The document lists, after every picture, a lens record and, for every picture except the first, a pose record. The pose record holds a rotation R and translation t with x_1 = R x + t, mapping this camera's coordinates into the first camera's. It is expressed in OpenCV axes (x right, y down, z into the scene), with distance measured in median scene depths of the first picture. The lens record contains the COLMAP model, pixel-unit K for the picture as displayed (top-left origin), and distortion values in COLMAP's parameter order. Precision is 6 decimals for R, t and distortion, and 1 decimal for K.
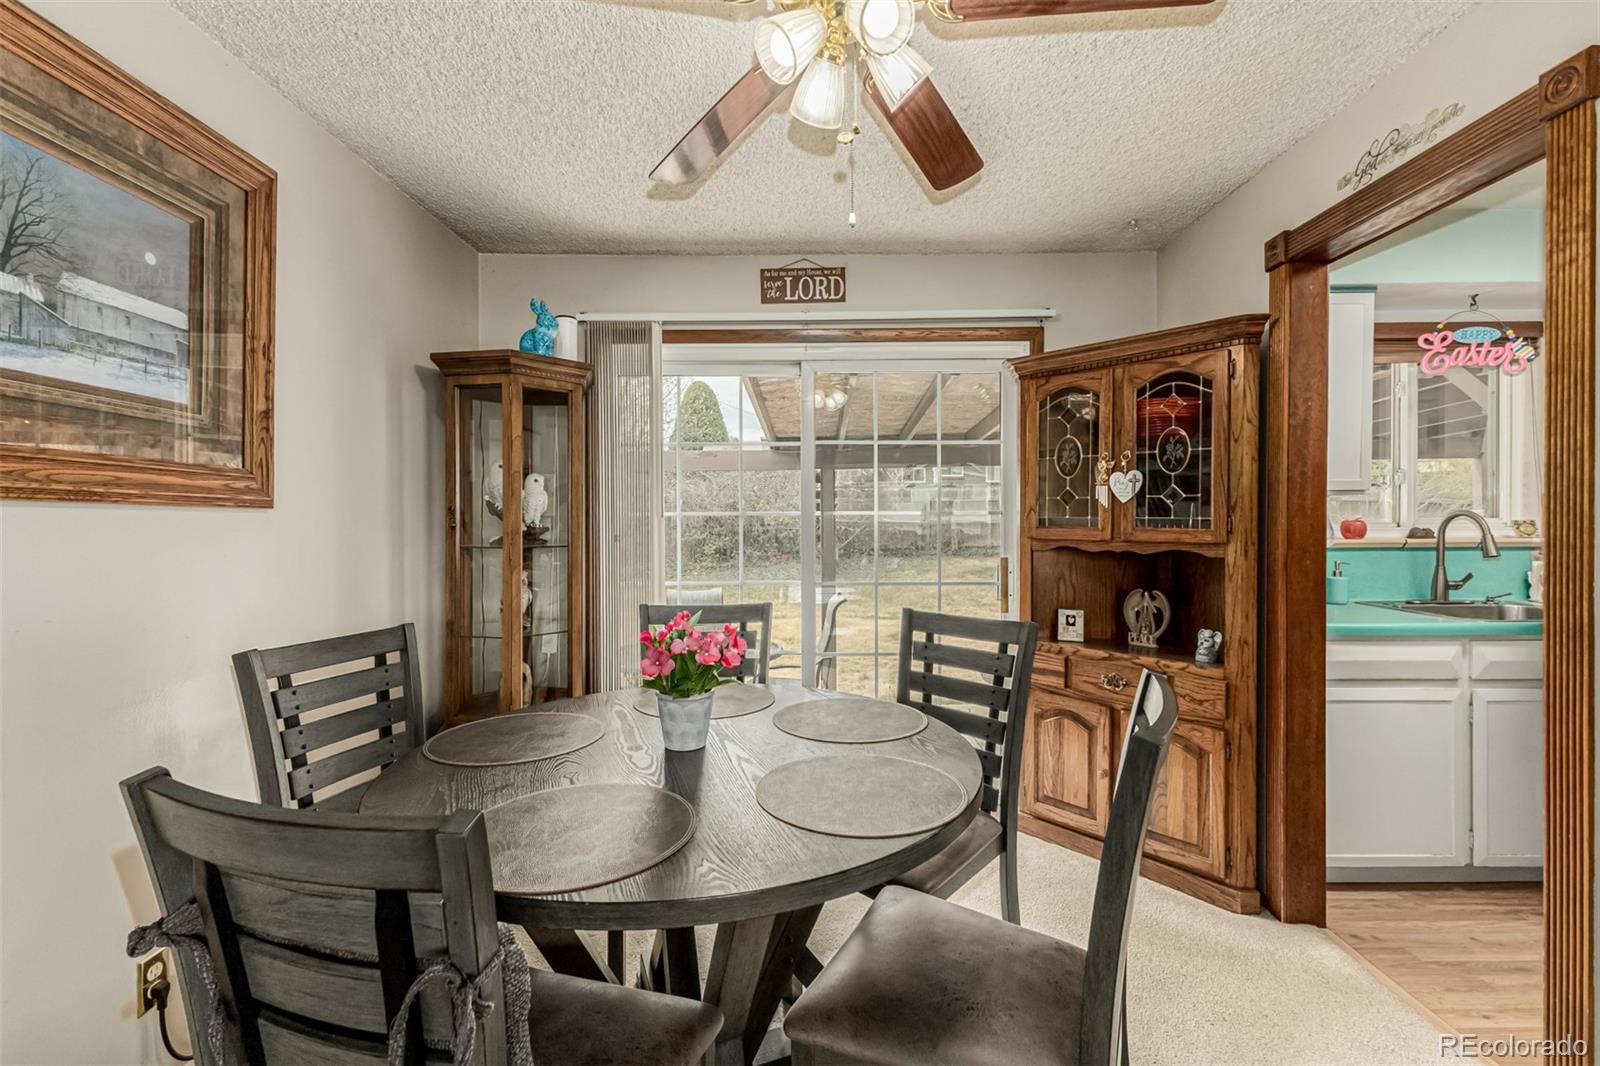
lens RADIAL K [[689.1, 0, 803.4], [0, 689.1, 527.6], [0, 0, 1]] dist [0.001797, 0.000207]
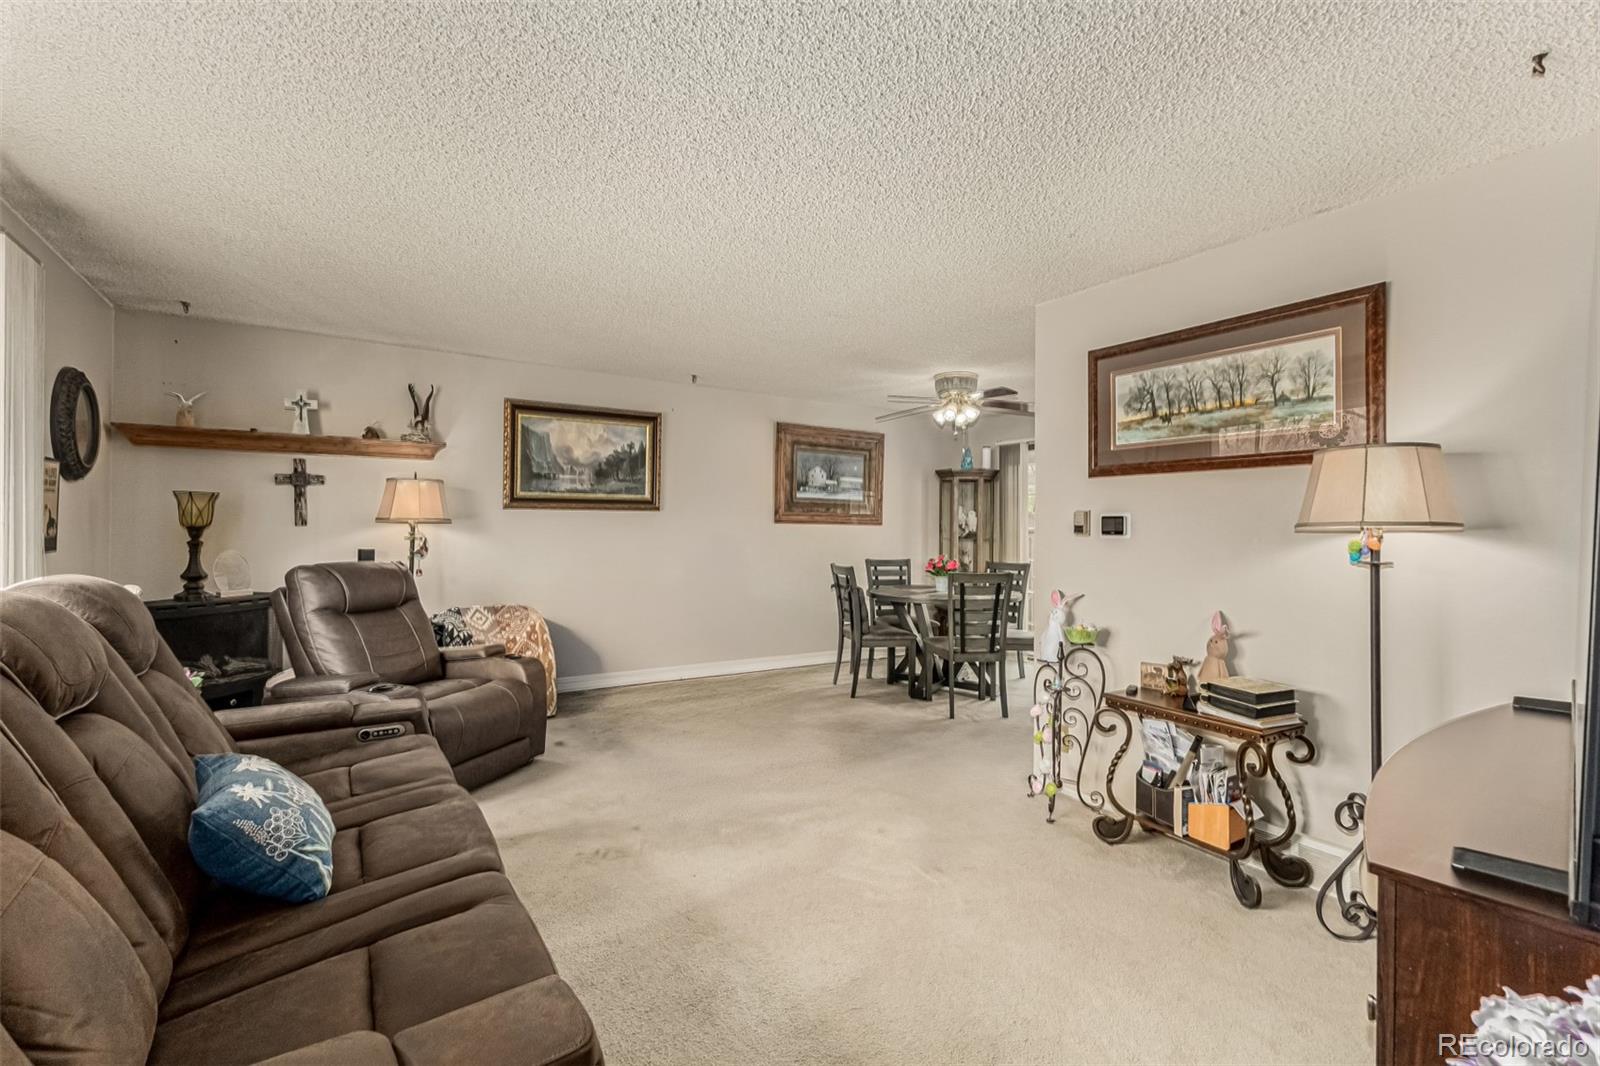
lens RADIAL K [[689.1, 0, 803.4], [0, 689.1, 527.6], [0, 0, 1]] dist [0.001797, 0.000207]
pose [[0.530613, -0.009710, -0.847559, 2.232906], [-0.003133, 0.999905, -0.013417, 0.037259], [0.847609, 0.009775, 0.530532, -1.376152]]
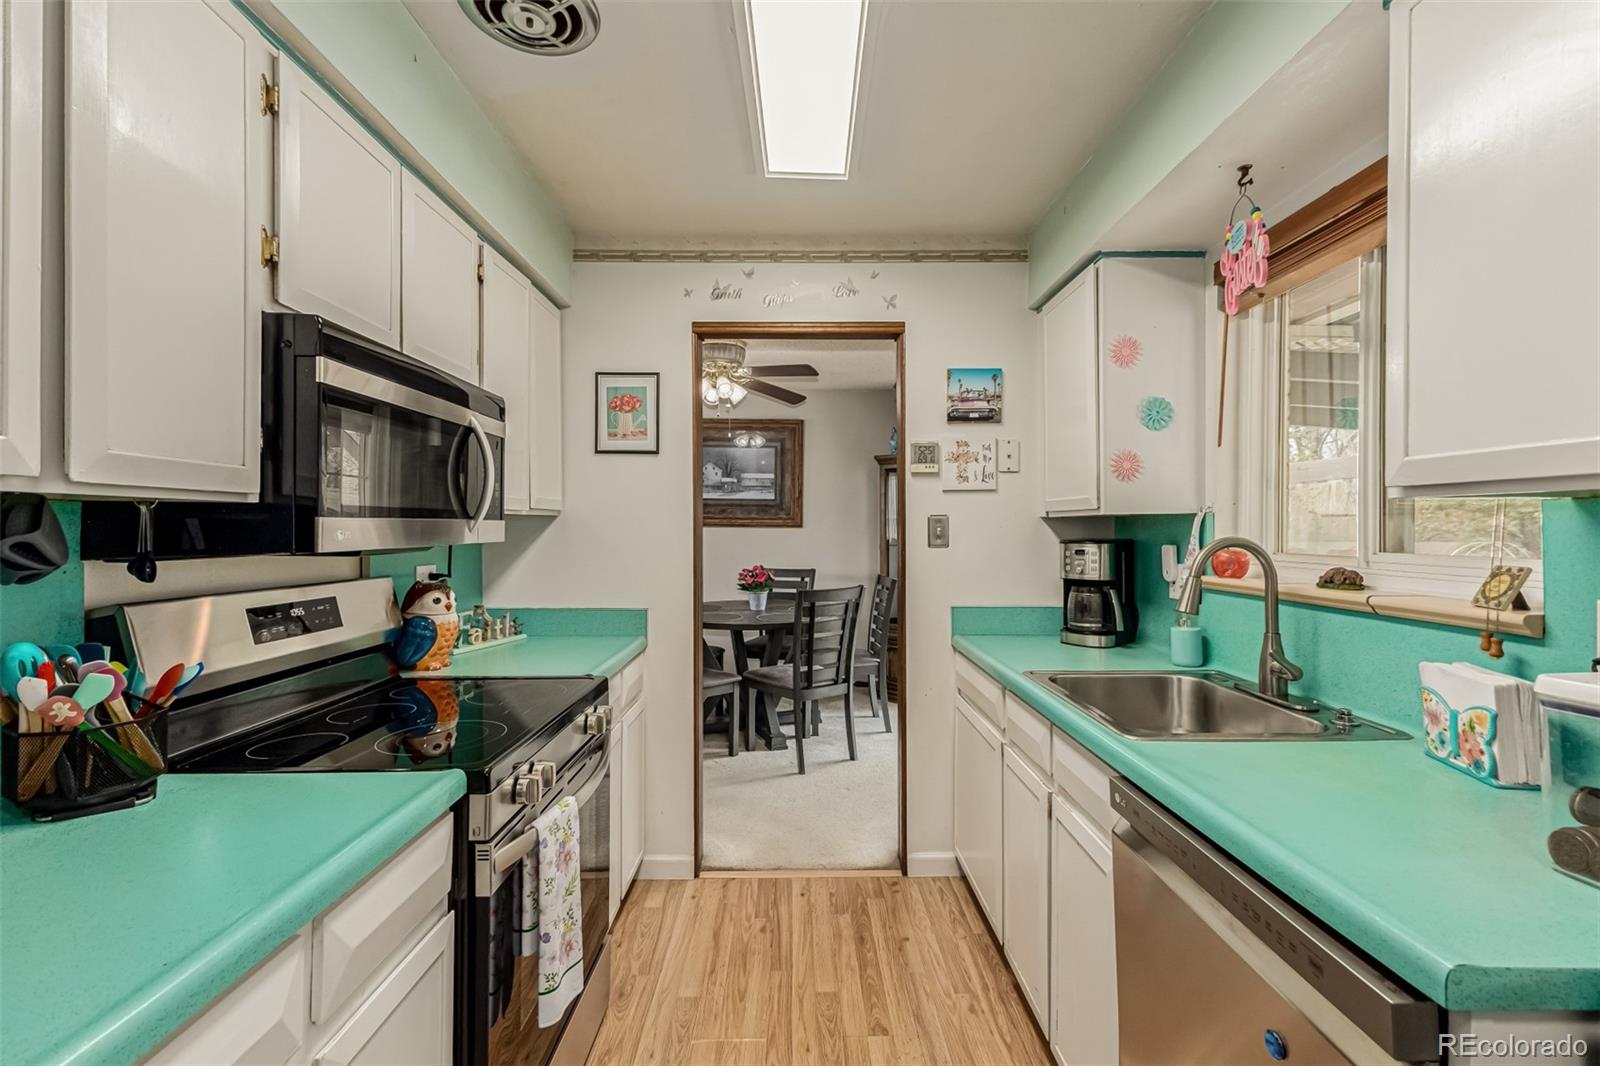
lens RADIAL K [[689.1, 0, 803.4], [0, 689.1, 527.6], [0, 0, 1]] dist [0.001797, 0.000207]
pose [[0.023410, 0.003972, -0.999718, 2.493837], [-0.010476, 0.999938, 0.003727, -0.044347], [0.999671, 0.010386, 0.023450, 1.004676]]
